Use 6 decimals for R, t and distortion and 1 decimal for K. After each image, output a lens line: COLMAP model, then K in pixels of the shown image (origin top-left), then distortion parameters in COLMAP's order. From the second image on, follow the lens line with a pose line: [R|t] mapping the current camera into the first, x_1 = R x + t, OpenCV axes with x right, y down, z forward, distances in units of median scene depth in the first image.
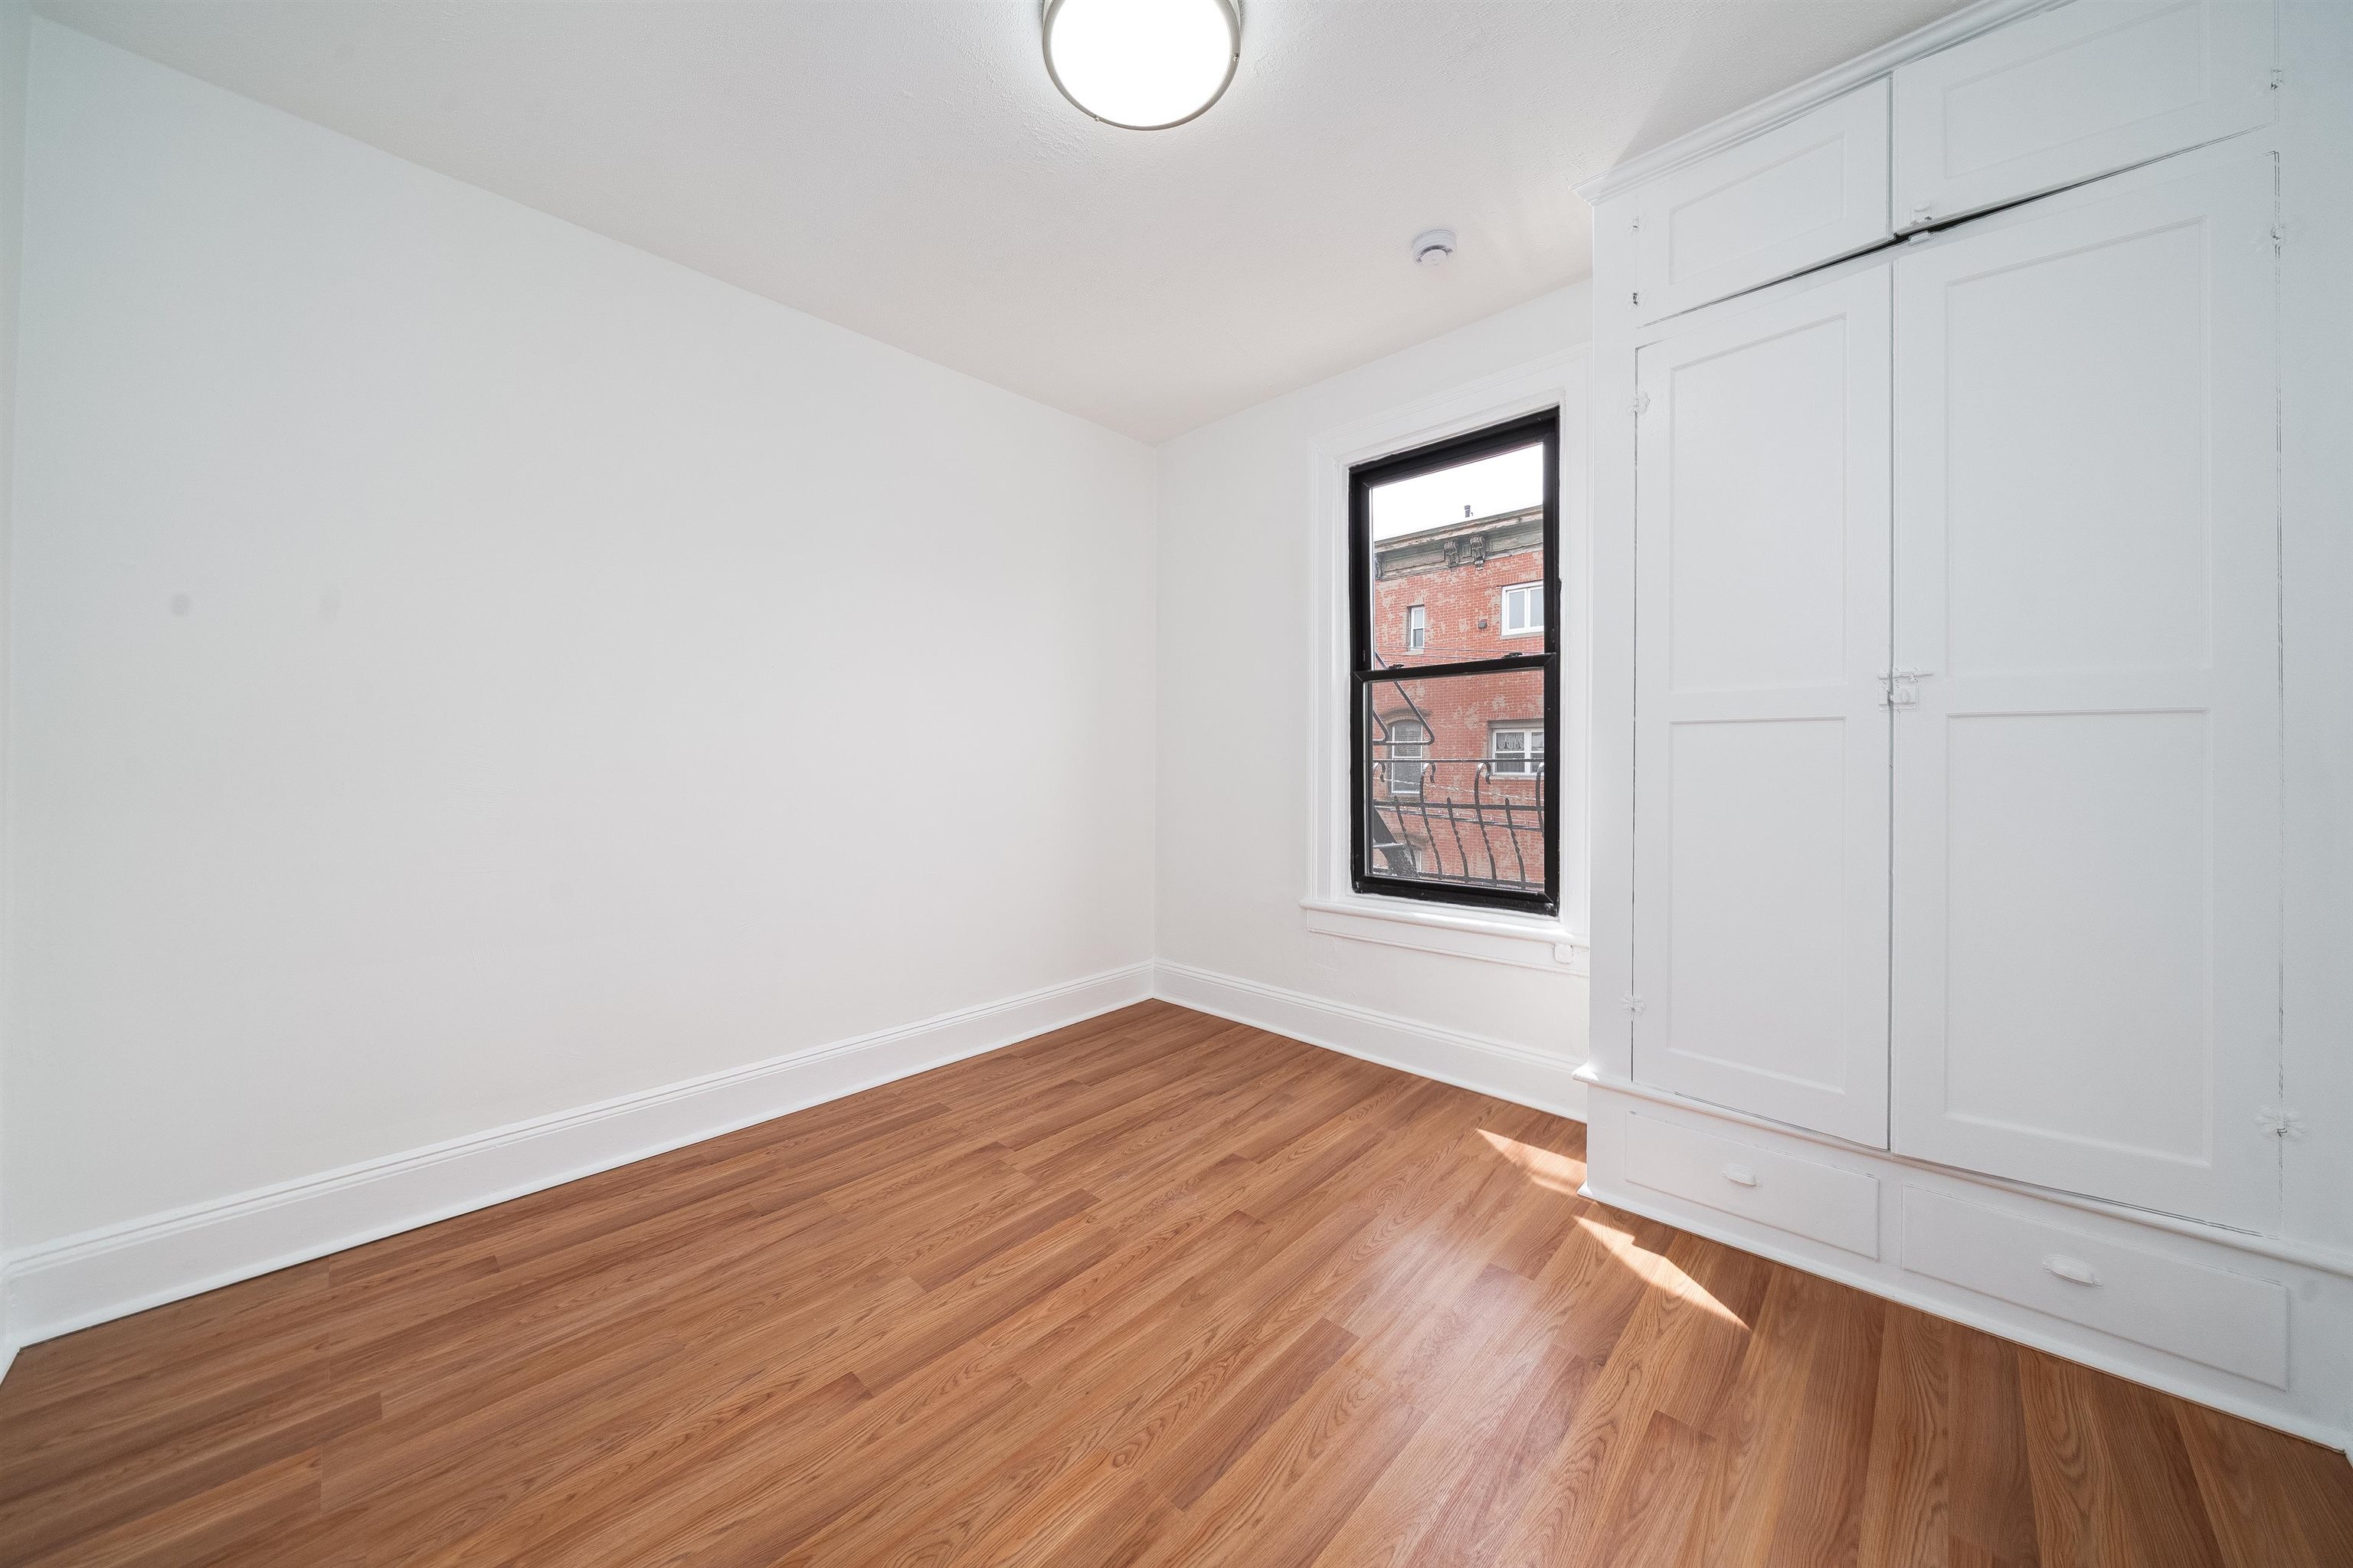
lens RADIAL K [[807.8, 0, 1172.1], [0, 807.8, 768.6], [0, 0, 1]] dist [-0.002147, -0.000142]
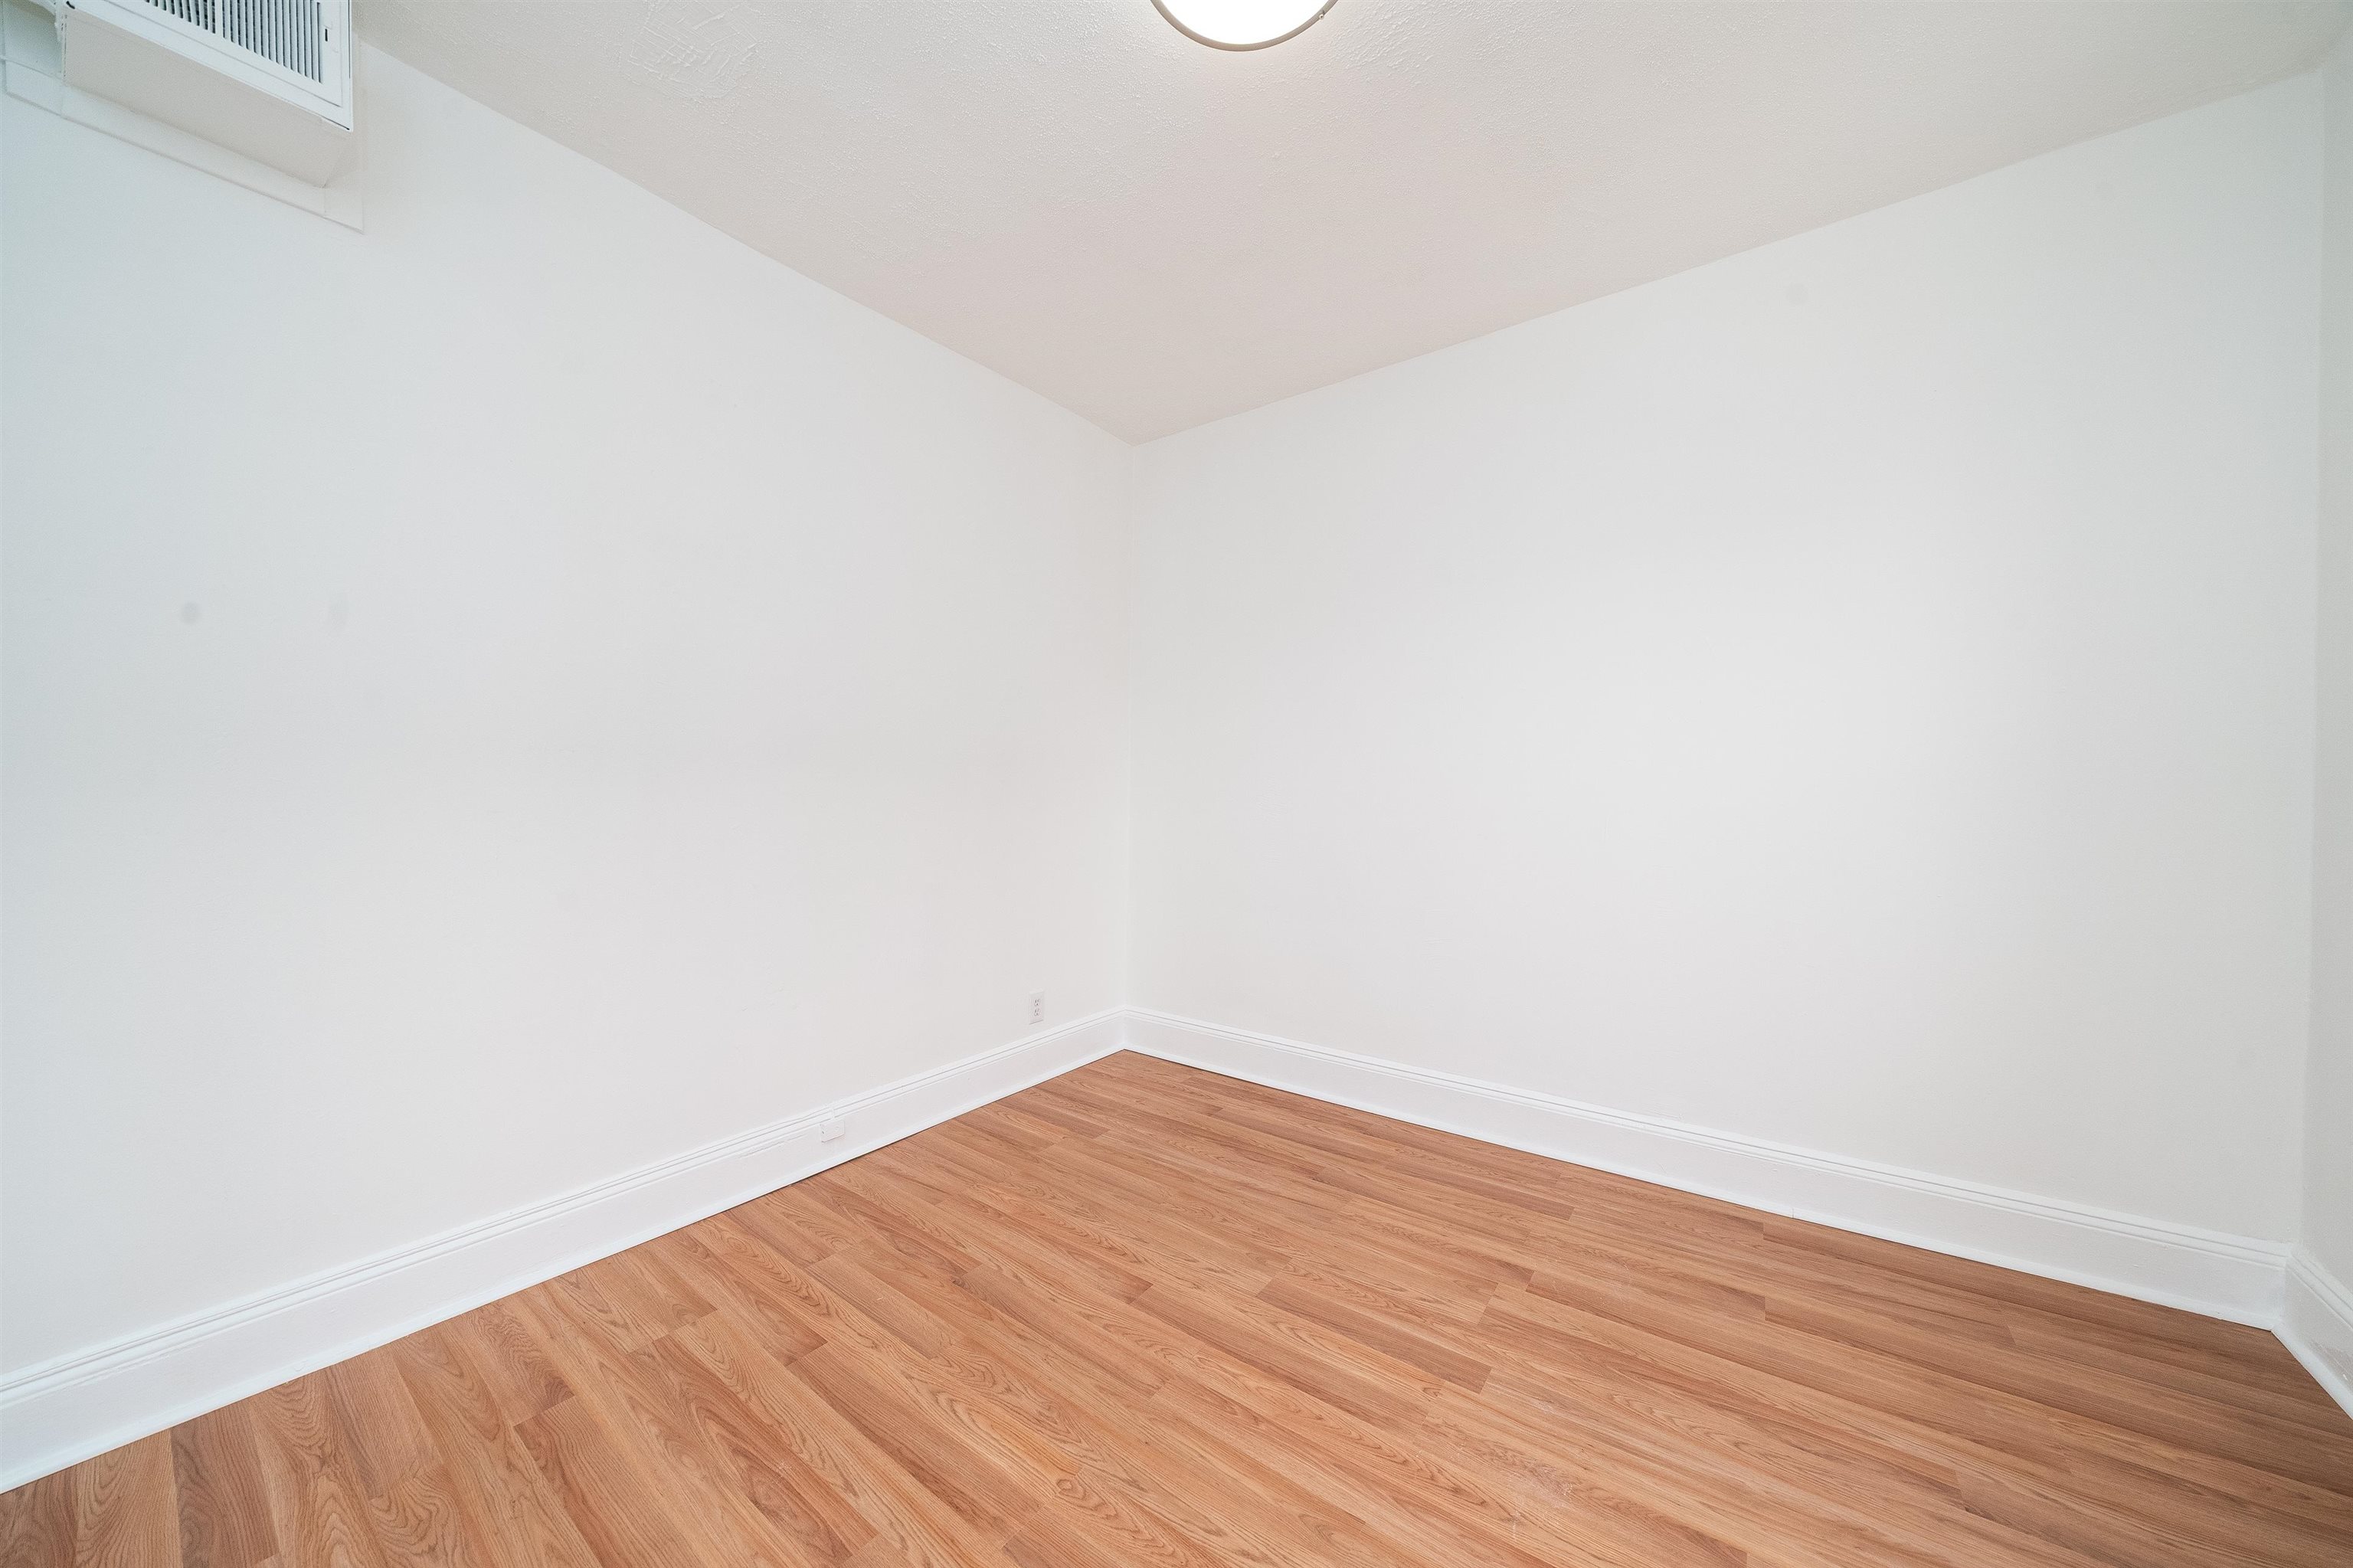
lens RADIAL K [[817.8, 0, 1192.6], [0, 817.8, 783.8], [0, 0, 1]] dist [-0.003274, -0.000300]
pose [[0.128010, 0.001644, -0.991771, 0.670702], [-0.012718, 0.999919, 0.000016, -0.013474], [0.991691, 0.012611, 0.128021, 0.707512]]
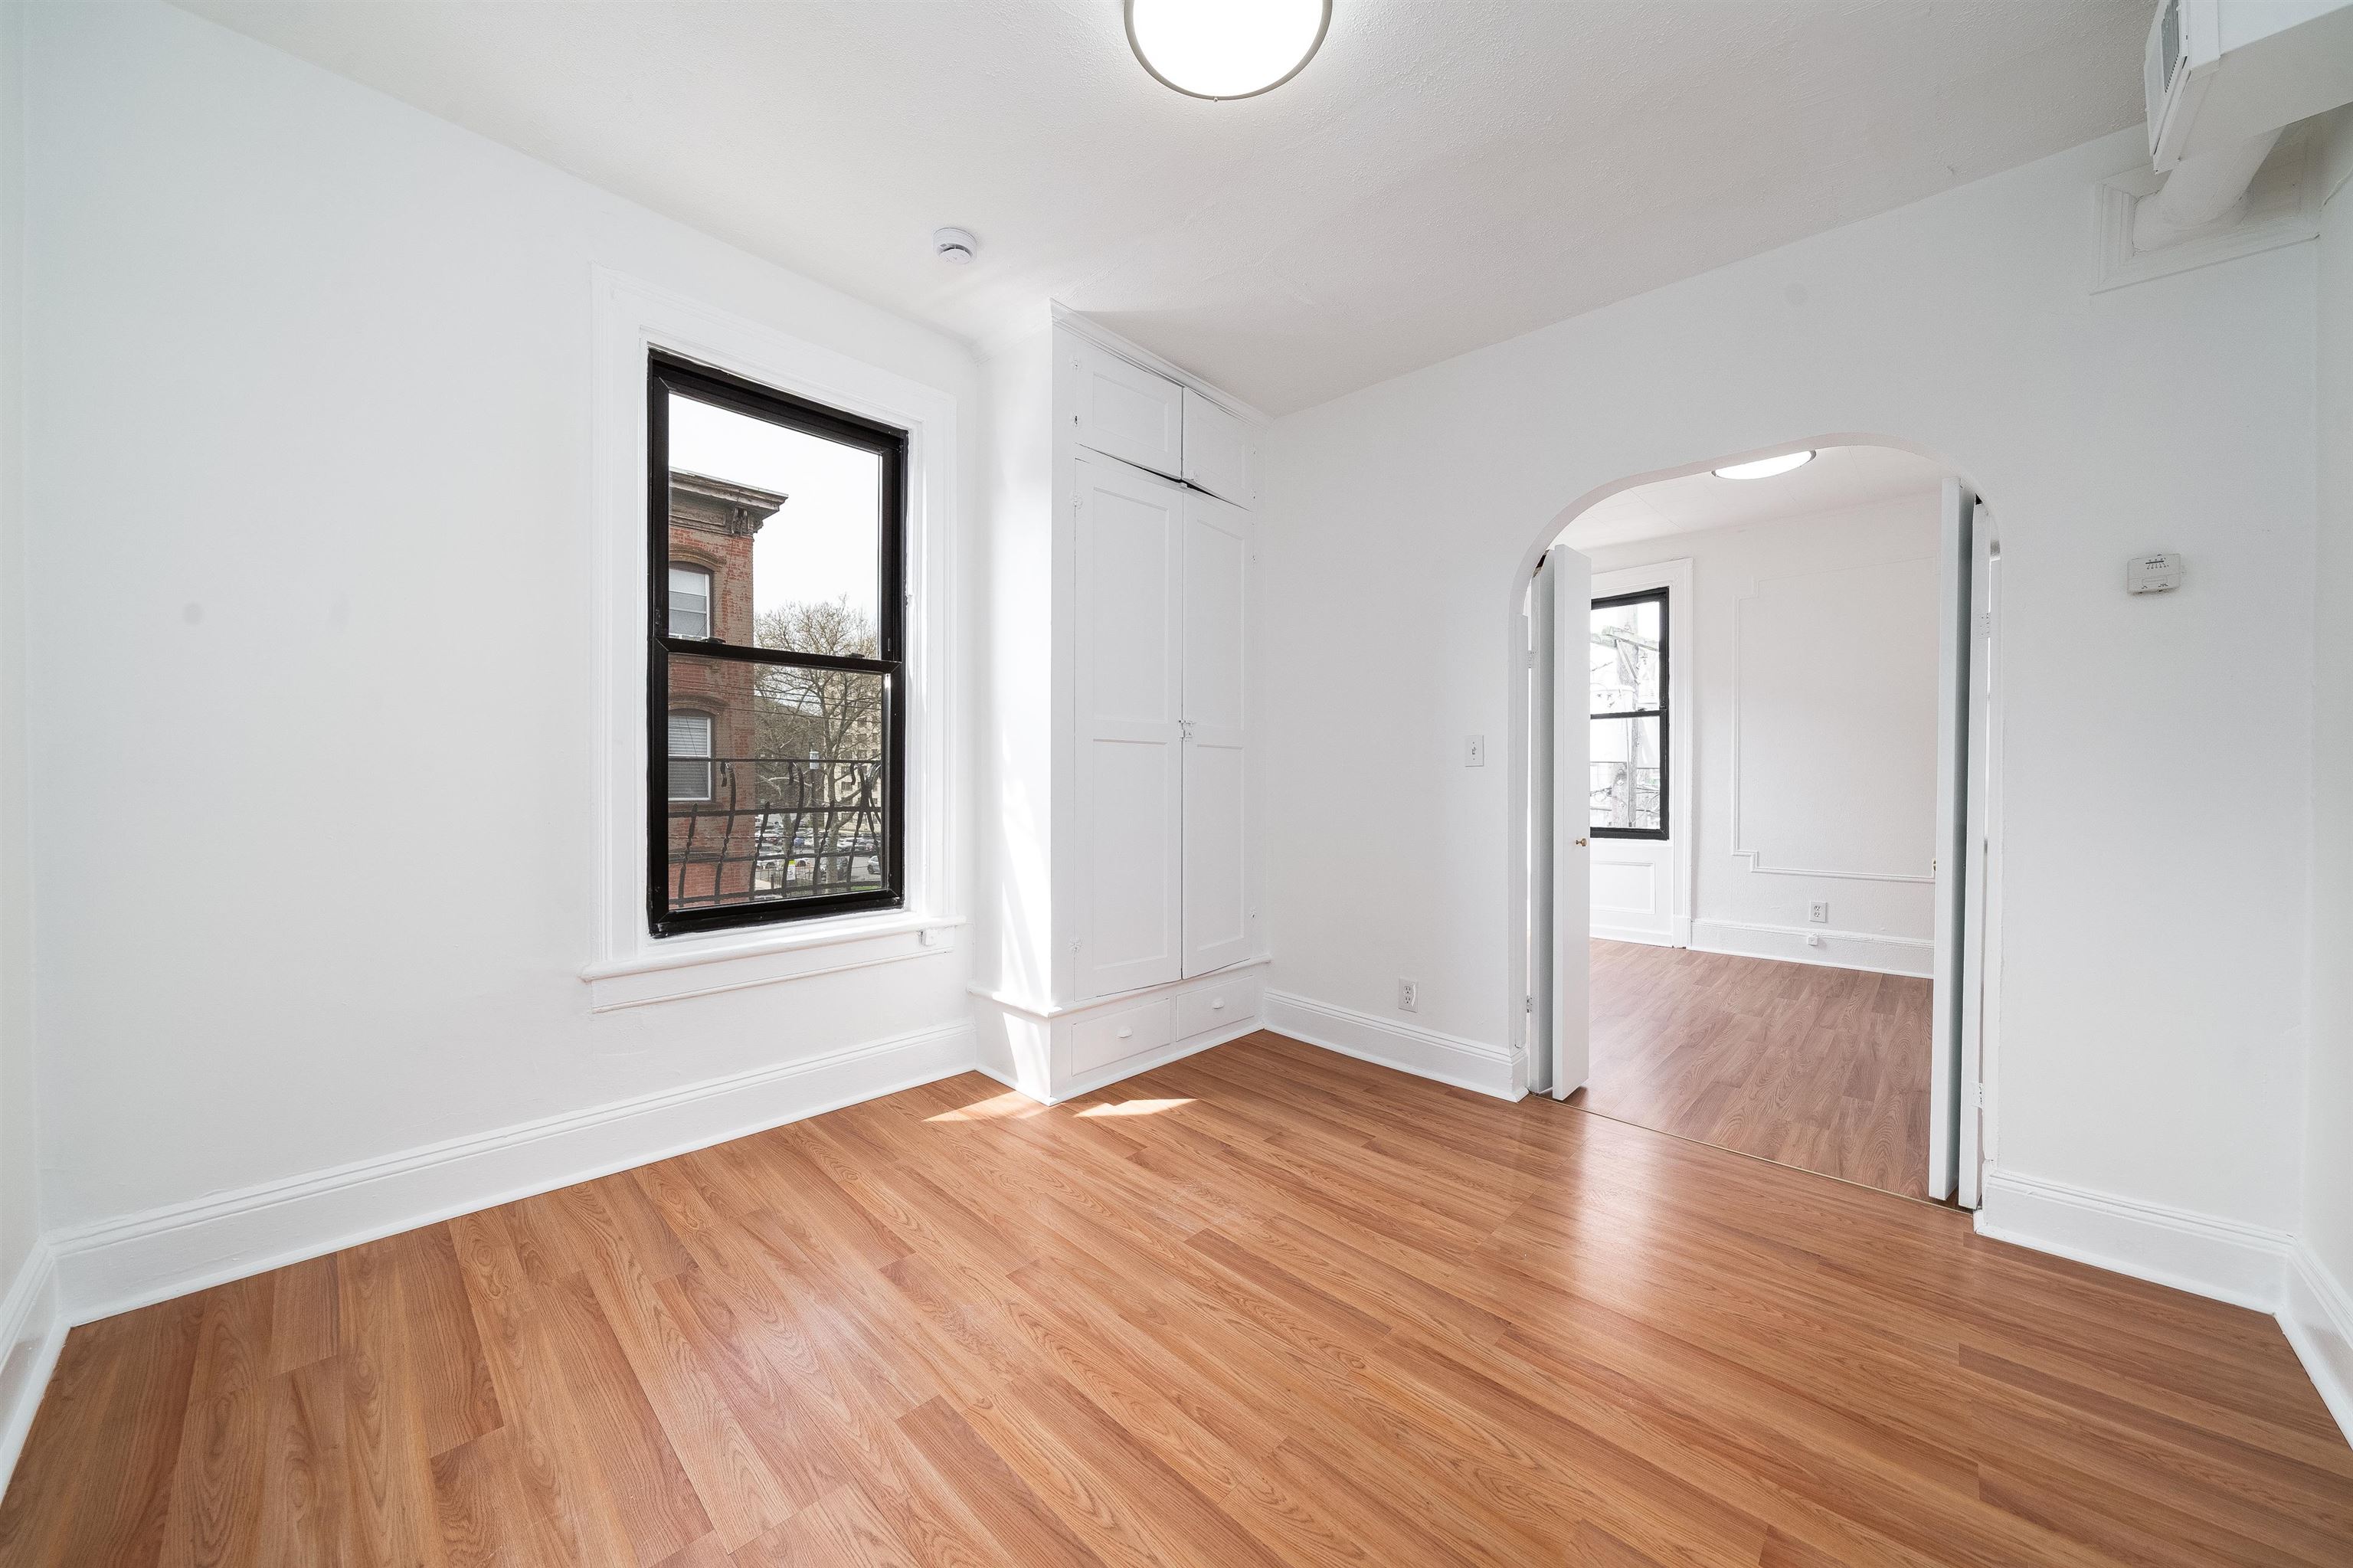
lens RADIAL K [[817.8, 0, 1192.6], [0, 817.8, 783.8], [0, 0, 1]] dist [-0.003274, -0.000300]
pose [[-0.006122, -0.014736, 0.999873, -0.857371], [-0.005484, 0.999877, 0.014703, 0.000925], [-0.999966, -0.005393, -0.006202, 0.870277]]
